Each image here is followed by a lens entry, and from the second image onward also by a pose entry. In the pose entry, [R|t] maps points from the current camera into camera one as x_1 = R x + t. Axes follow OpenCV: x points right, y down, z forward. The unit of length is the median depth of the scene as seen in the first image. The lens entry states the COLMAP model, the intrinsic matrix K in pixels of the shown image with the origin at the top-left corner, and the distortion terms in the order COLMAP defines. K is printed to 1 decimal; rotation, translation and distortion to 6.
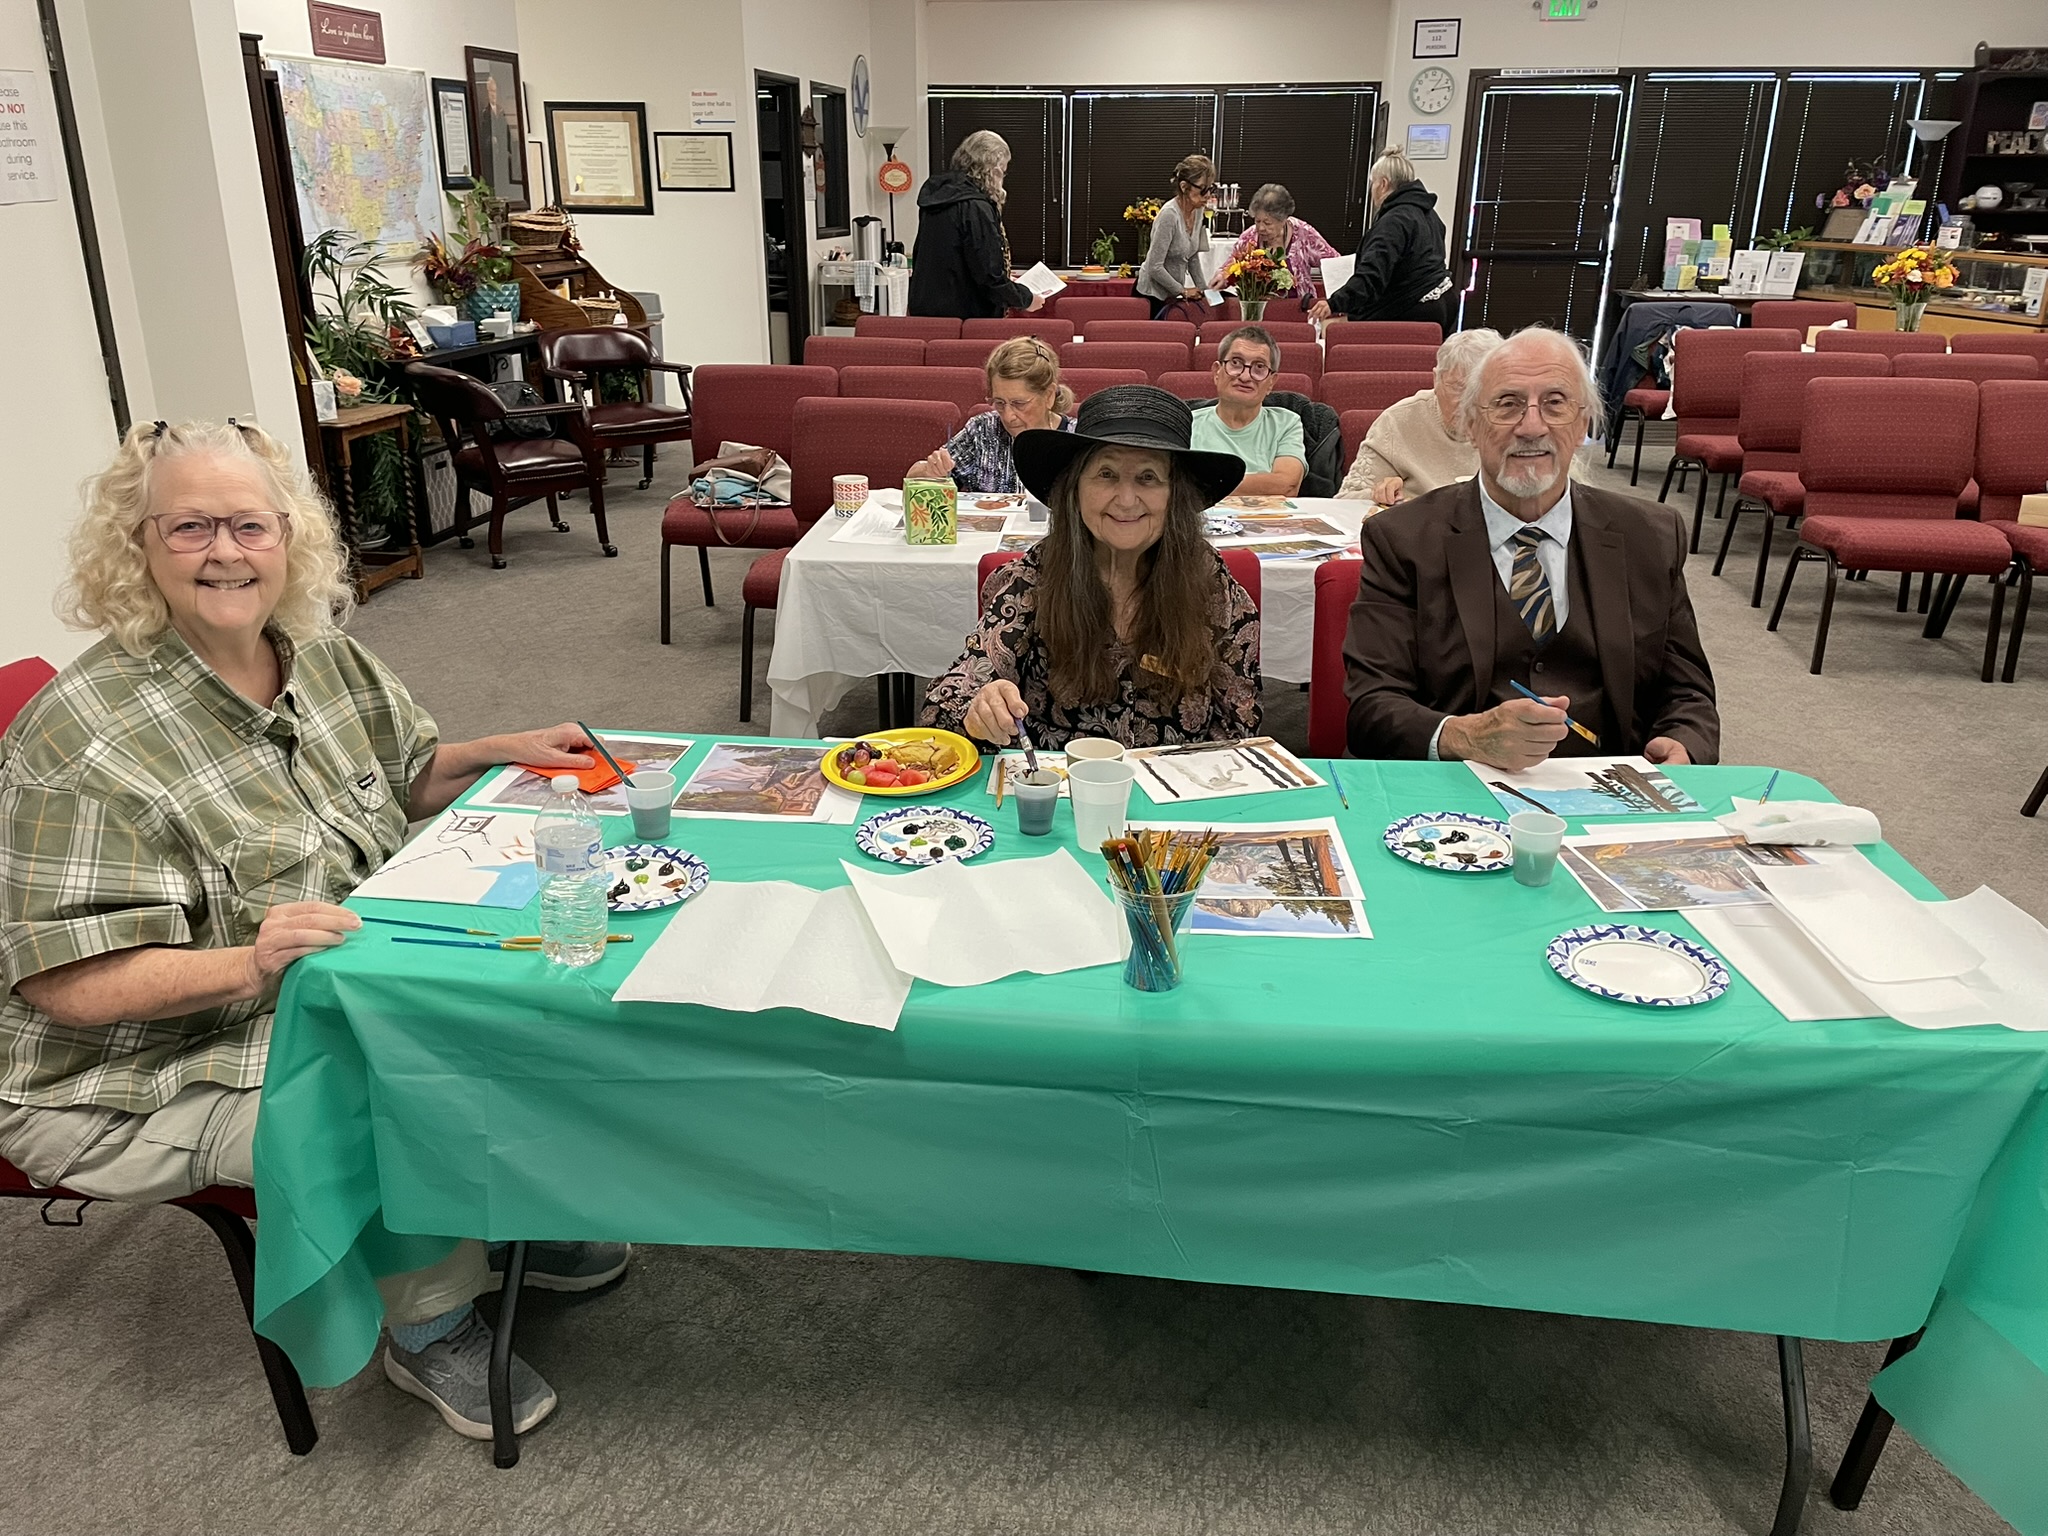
lens RADIAL K [[1551.9, 0, 966.9], [0, 1551.9, 766.5], [0, 0, 1]] dist [0.076123, -0.082296]
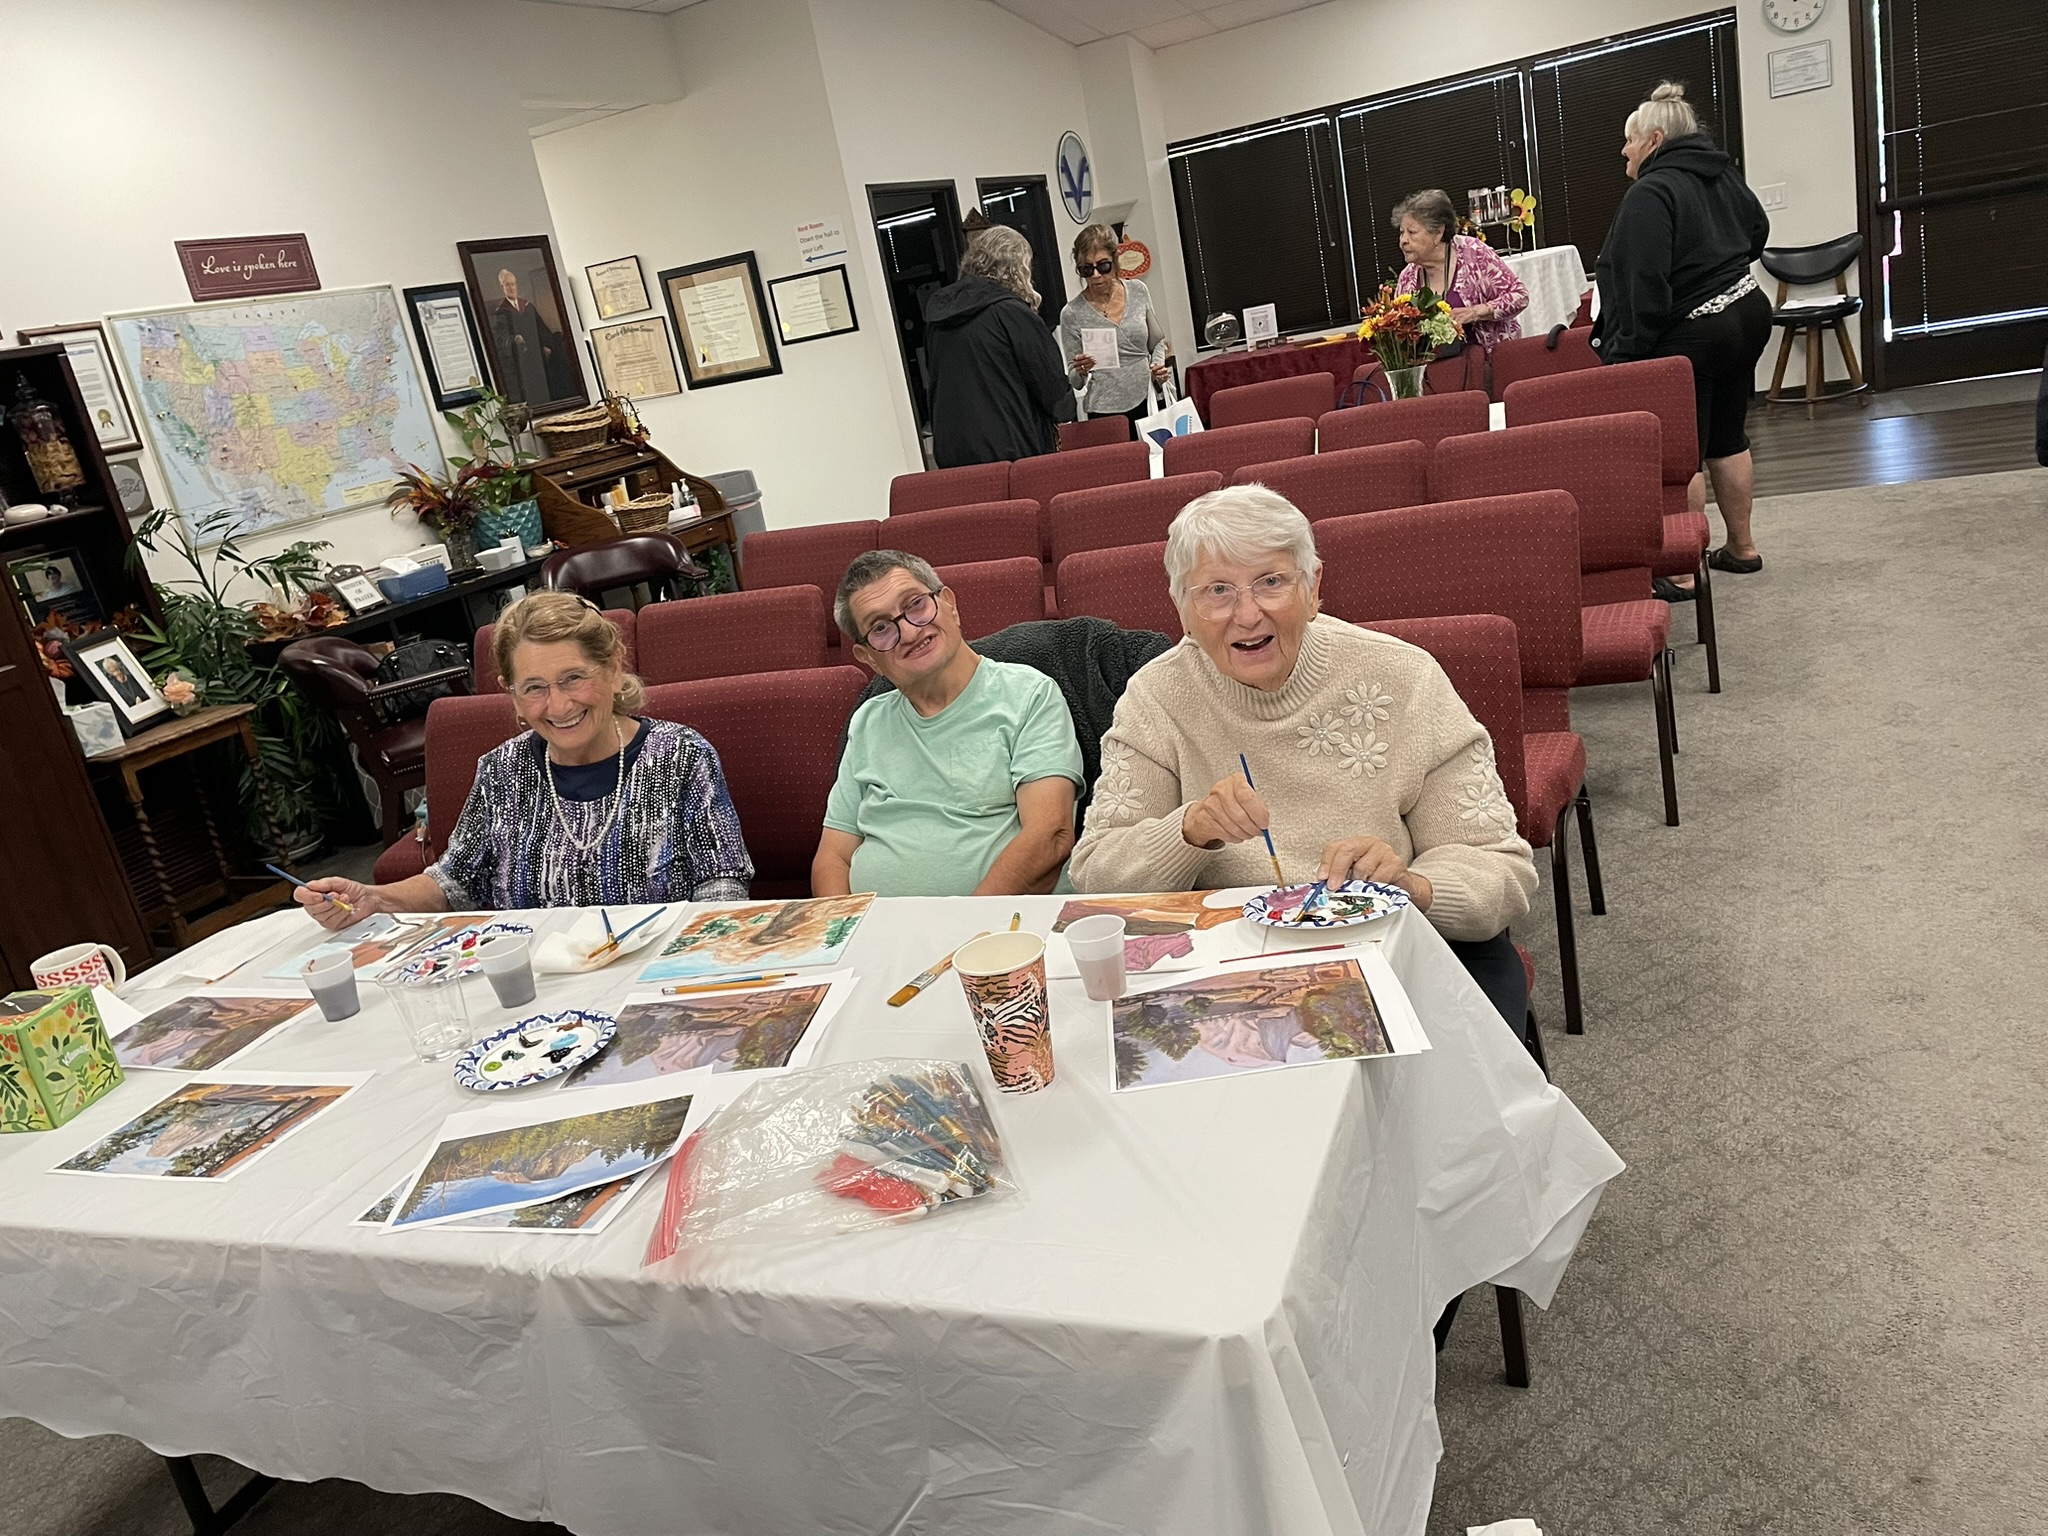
lens RADIAL K [[1555.5, 0, 997.3], [0, 1555.5, 770.2], [0, 0, 1]] dist [0.088726, -0.104229]
pose [[0.940364, -0.094611, -0.326747, 0.174748], [0.081640, 0.995240, -0.053220, -0.076453], [0.330226, 0.023371, 0.943612, 0.224155]]
